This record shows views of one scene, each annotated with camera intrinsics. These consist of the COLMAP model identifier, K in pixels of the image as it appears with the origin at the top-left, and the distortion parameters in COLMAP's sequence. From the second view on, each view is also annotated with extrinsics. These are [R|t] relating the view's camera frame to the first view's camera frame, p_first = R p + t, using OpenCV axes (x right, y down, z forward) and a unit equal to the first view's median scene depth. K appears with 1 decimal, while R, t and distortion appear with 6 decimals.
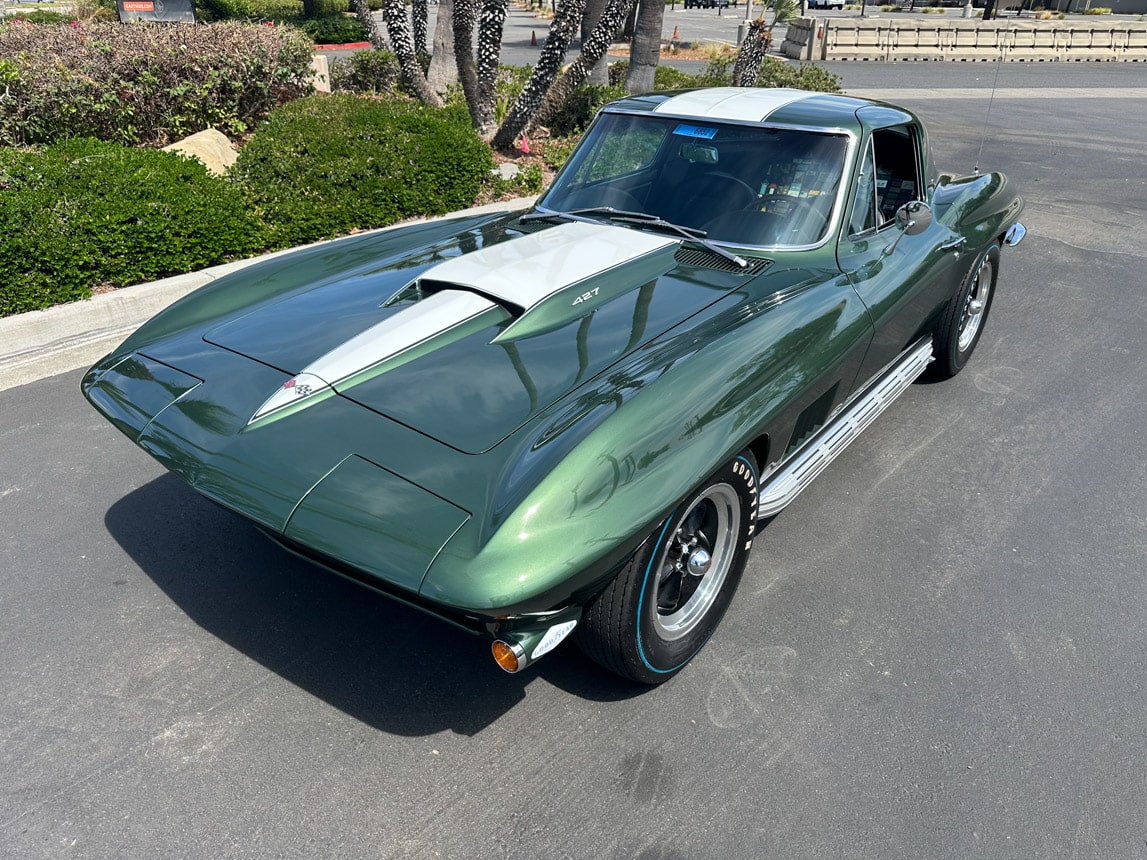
lens RADIAL K [[819.4, 0, 573.5], [0, 819.4, 430.0], [0, 0, 1]] dist [0.026947, -0.032473]
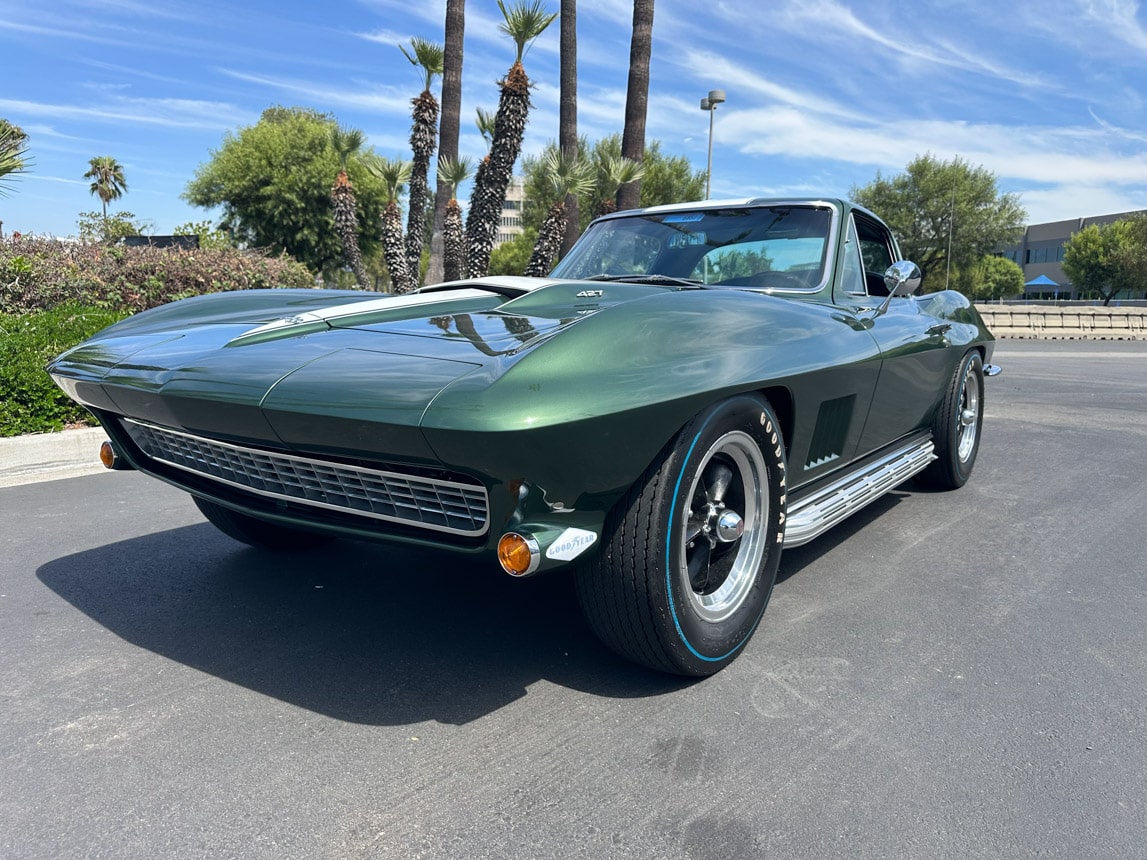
lens RADIAL K [[817.4, 0, 570.3], [0, 817.4, 431.6], [0, 0, 1]] dist [0.052512, -0.084637]
pose [[0.999469, 0.006204, 0.032002, -0.036320], [0.004701, 0.944028, -0.329832, 0.290020], [-0.032257, 0.329807, 0.943497, 0.124055]]
